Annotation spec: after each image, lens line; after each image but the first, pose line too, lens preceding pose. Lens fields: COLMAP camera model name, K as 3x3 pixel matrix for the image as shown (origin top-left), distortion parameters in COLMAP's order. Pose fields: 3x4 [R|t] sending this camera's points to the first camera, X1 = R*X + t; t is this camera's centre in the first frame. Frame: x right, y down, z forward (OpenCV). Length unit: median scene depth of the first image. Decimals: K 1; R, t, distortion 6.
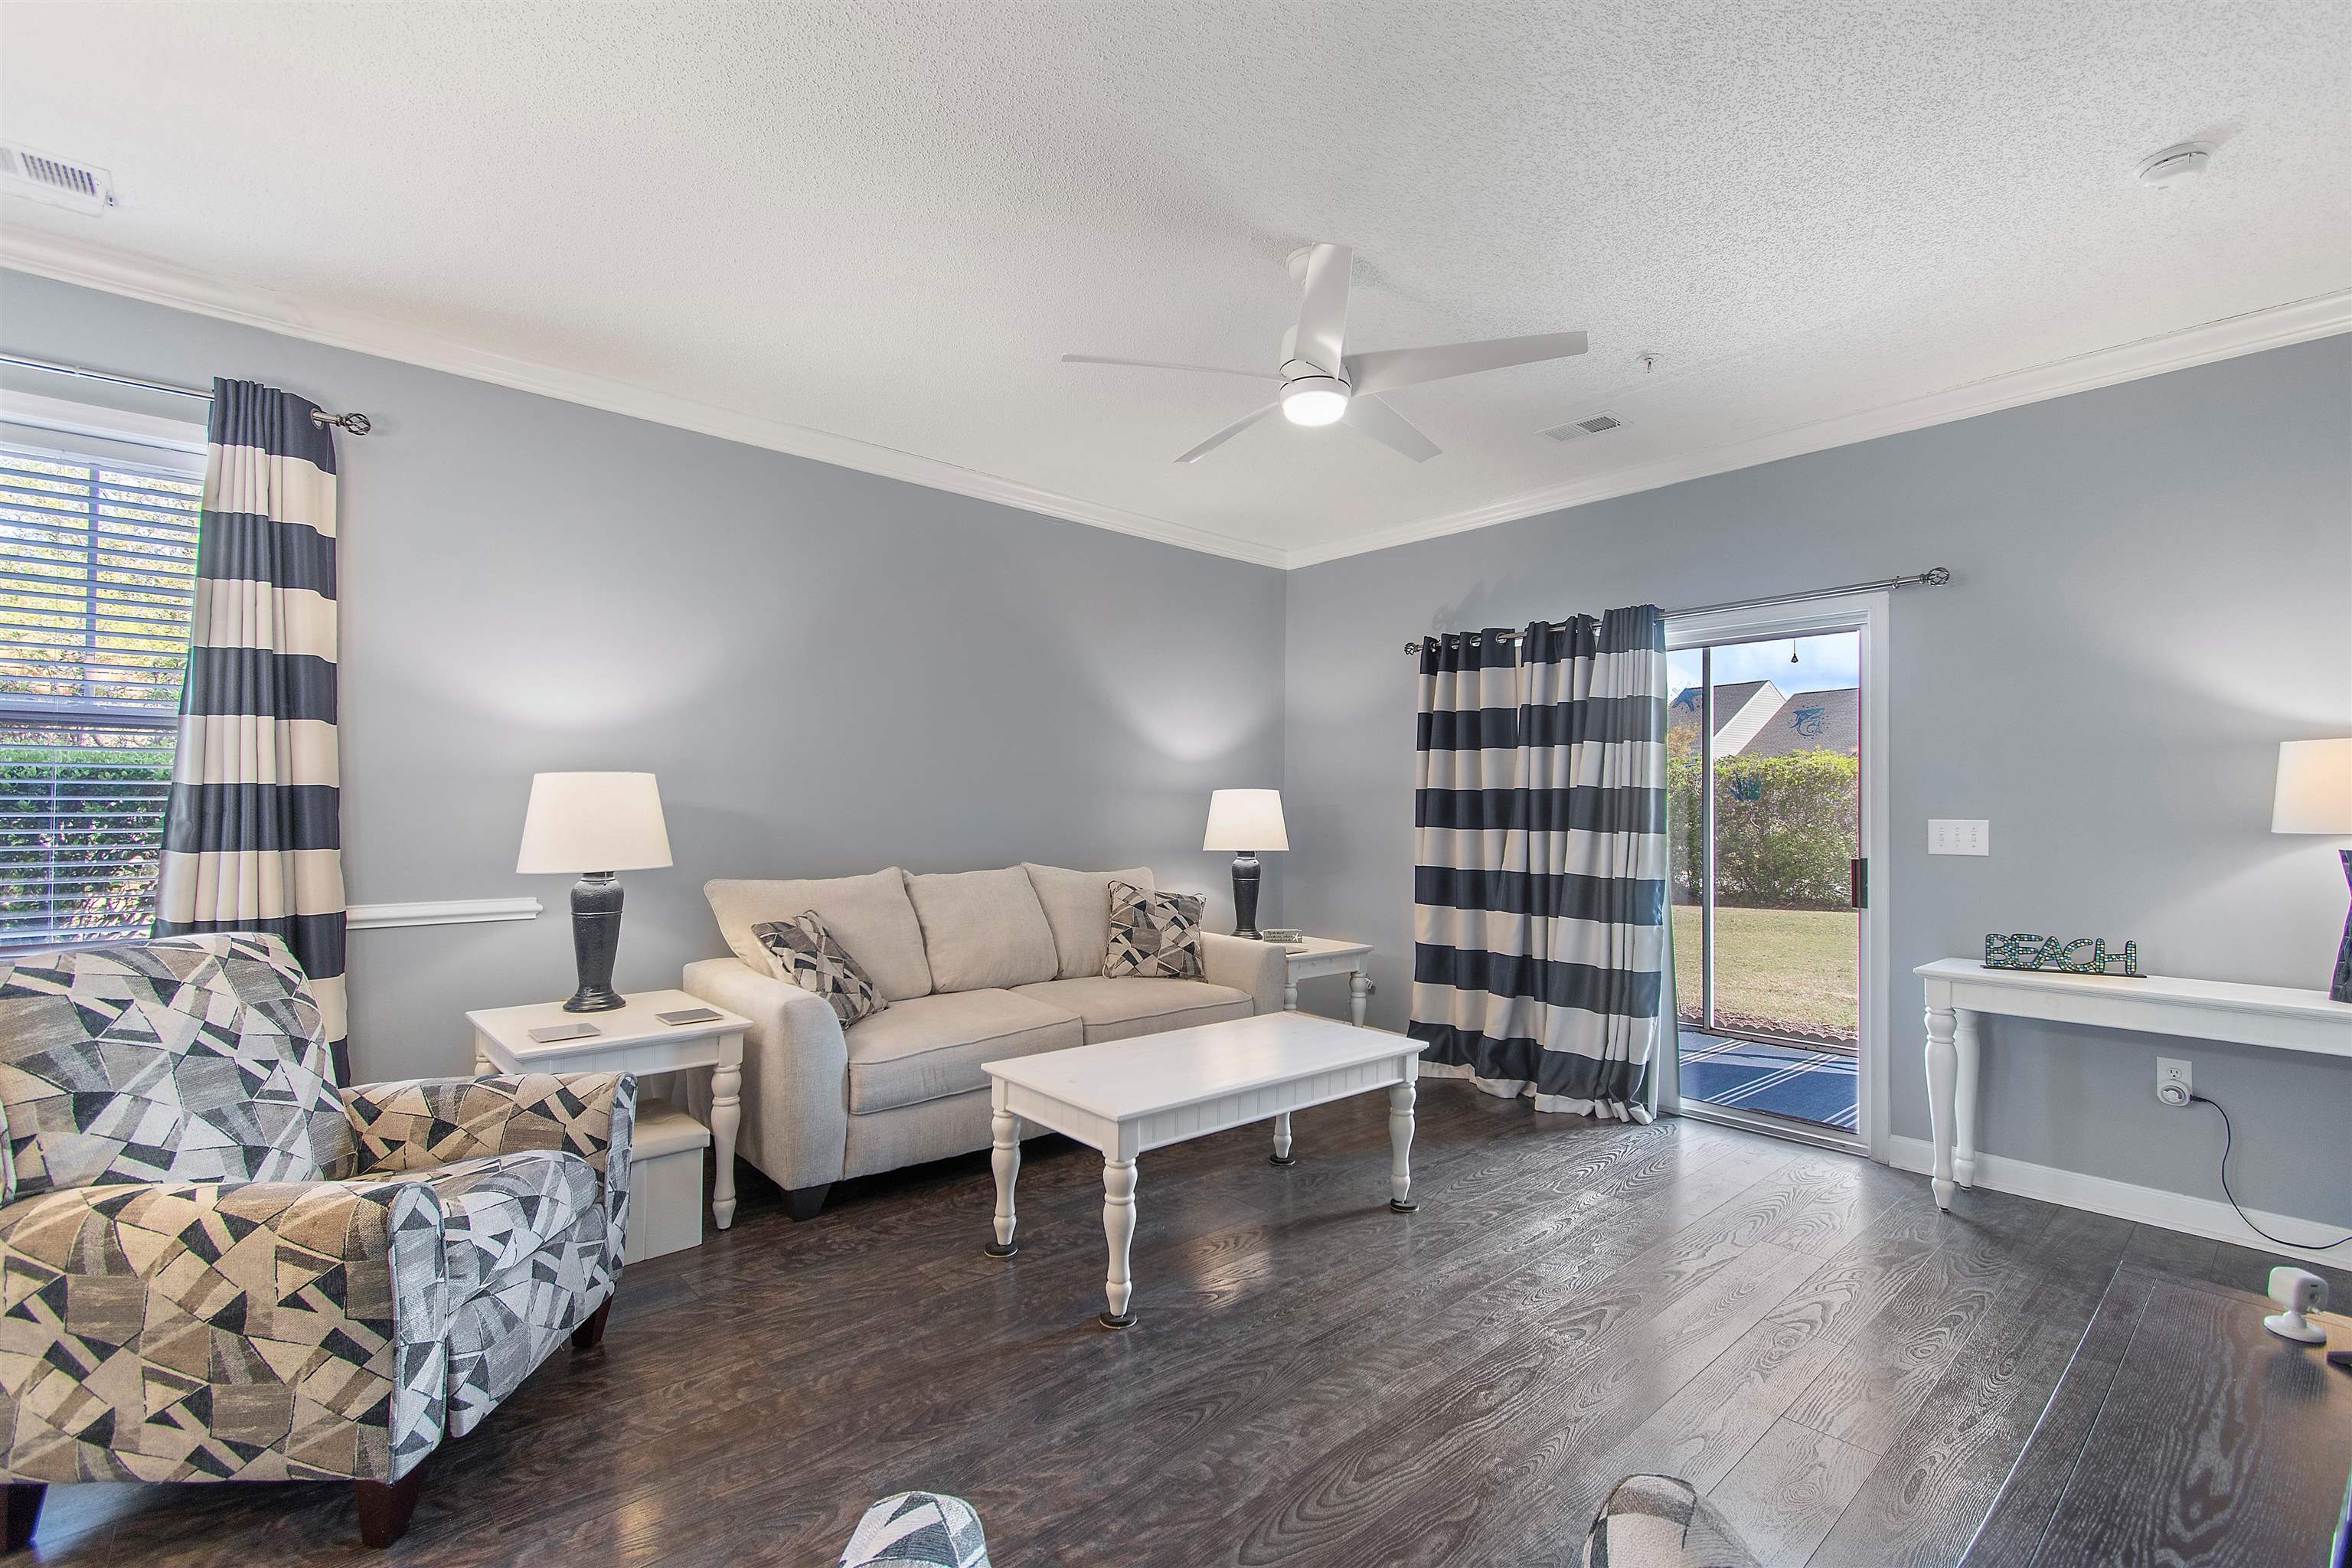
lens RADIAL K [[1030.8, 0, 1176.0], [0, 1030.8, 784.0], [0, 0, 1]] dist [0.000075, 0.000230]
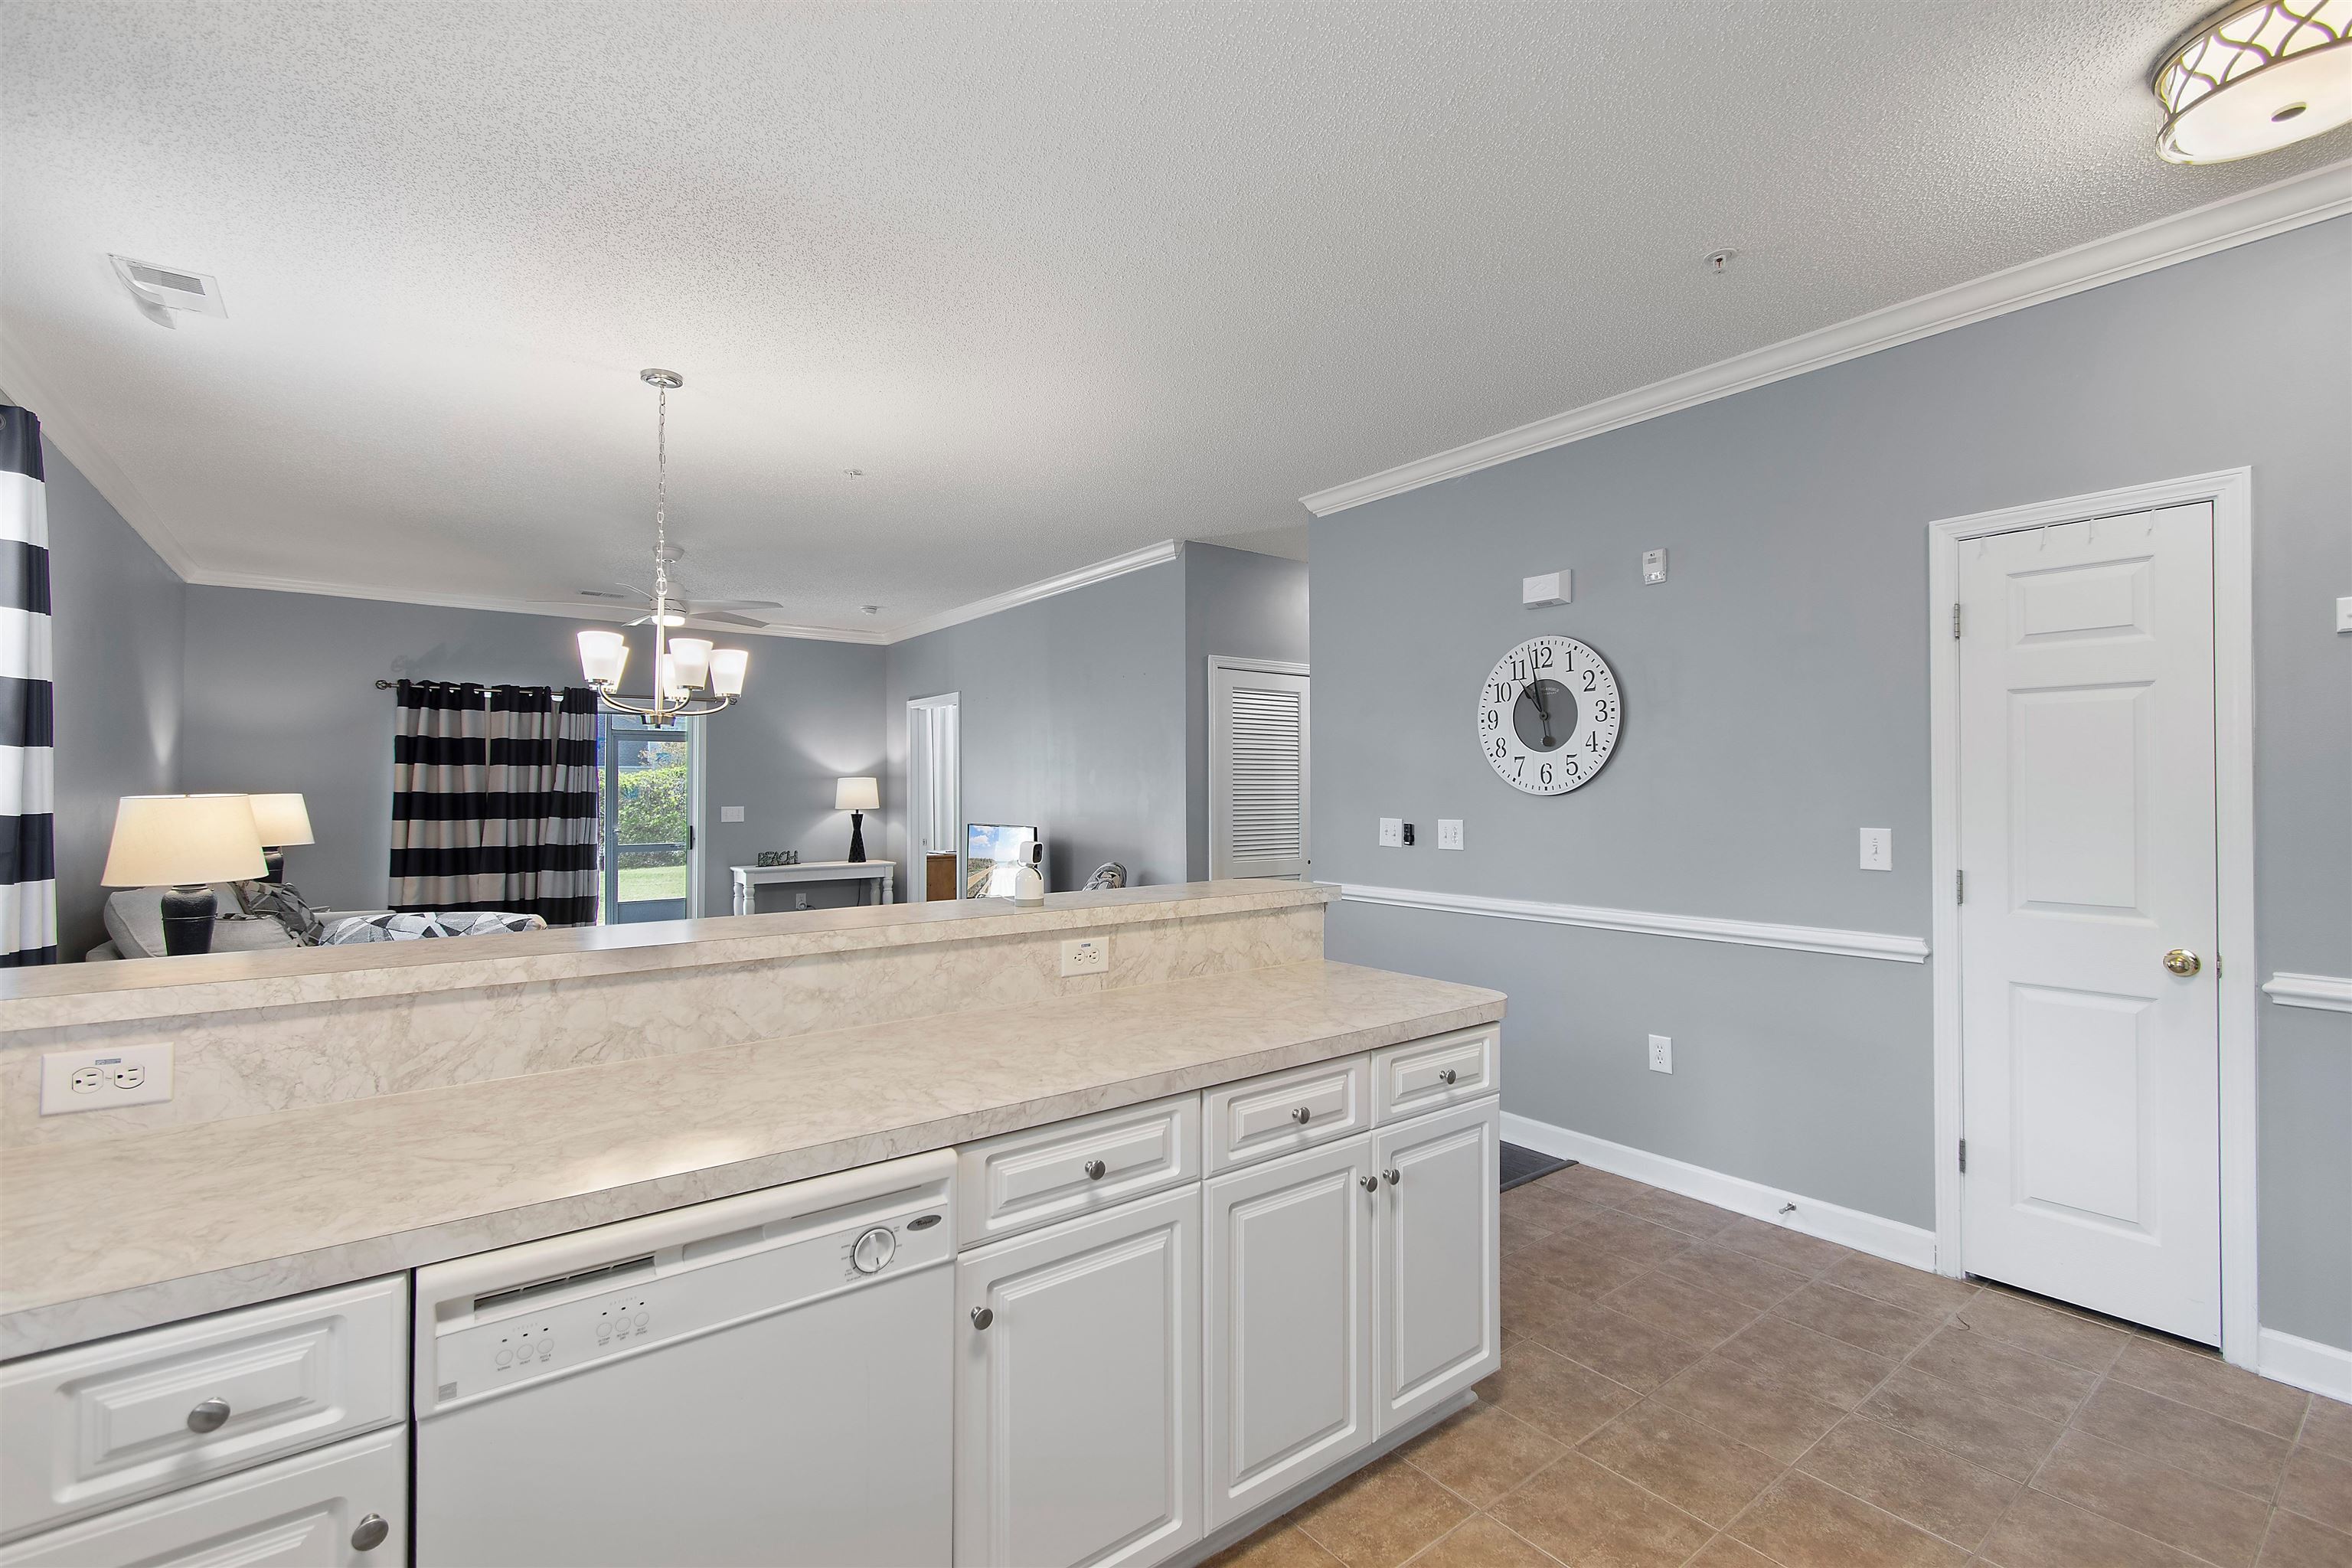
lens RADIAL K [[1032.0, 0, 1176.8], [0, 1032.0, 779.9], [0, 0, 1]] dist [0.004384, -0.001912]
pose [[0.070976, 0.001141, 0.997477, -1.219559], [-0.020303, 0.999794, 0.000301, -0.037798], [-0.997271, -0.020273, 0.070984, -0.125554]]
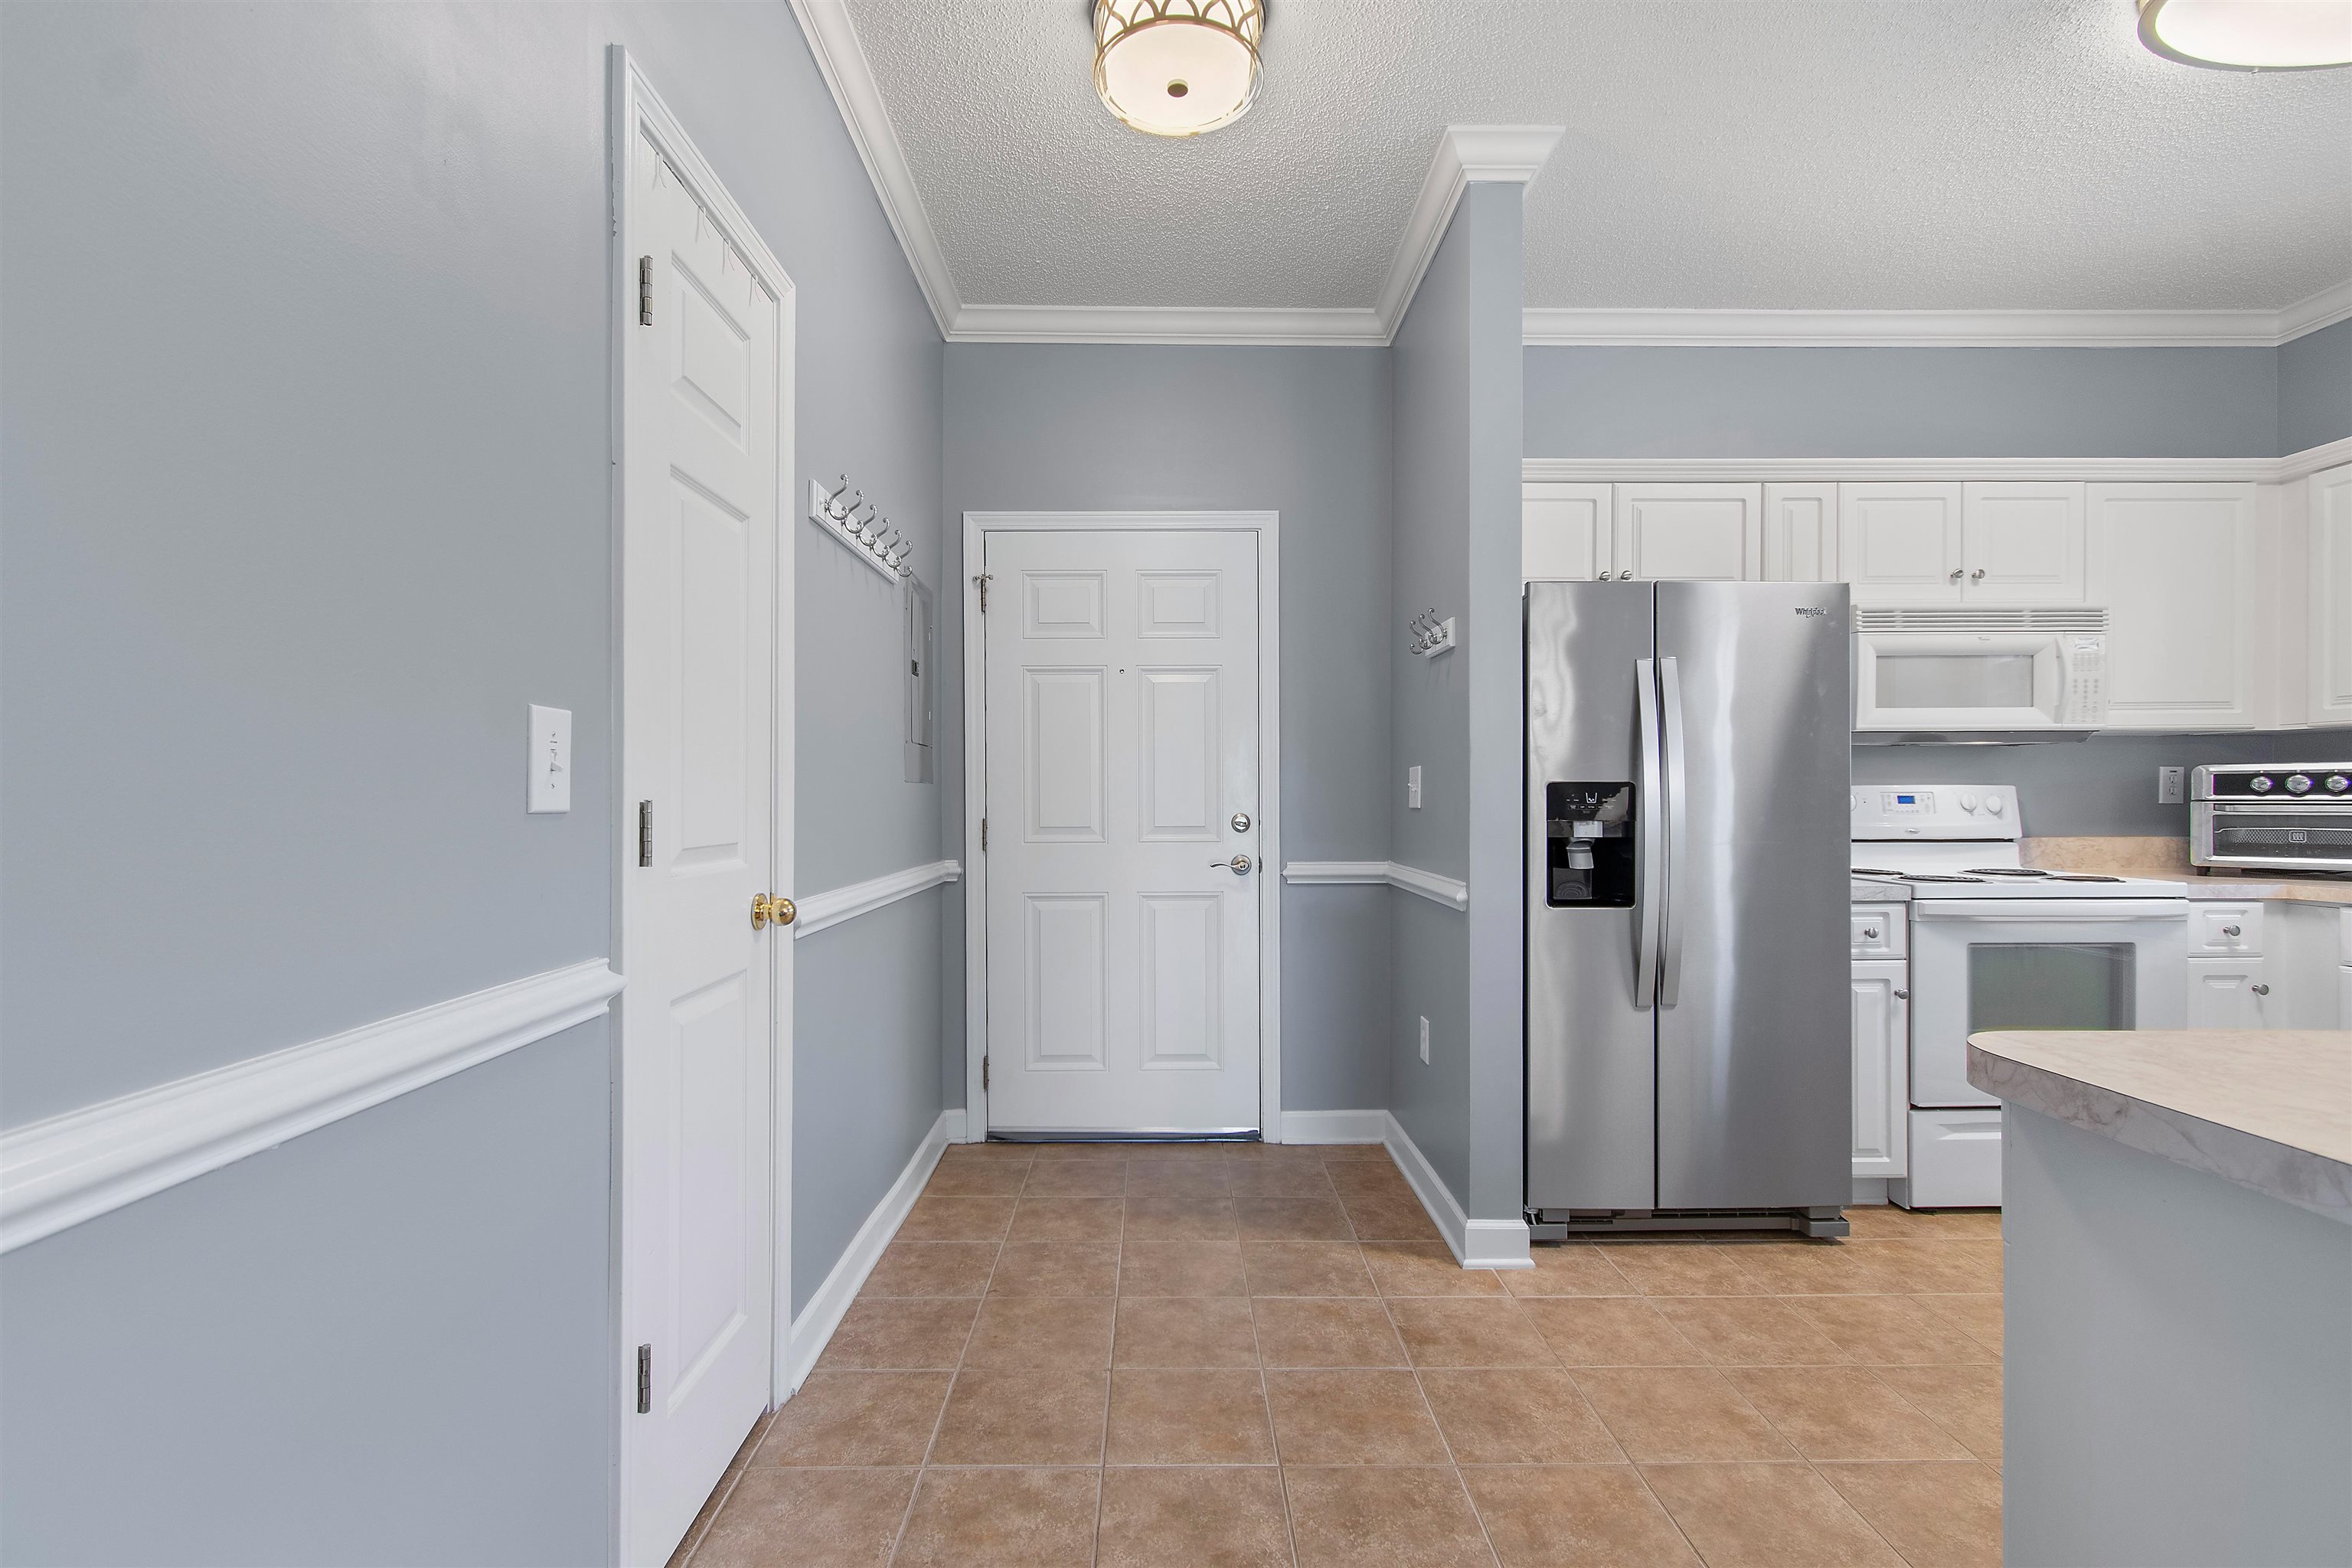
lens RADIAL K [[1046.2, 0, 1175.8], [0, 1046.2, 800.0], [0, 0, 1]] dist [0.011857, -0.005842]
pose [[-0.652615, -0.005646, -0.757669, -0.380196], [0.011156, 0.999792, -0.017059, 0.017301], [0.757608, -0.019586, -0.652416, -0.237399]]
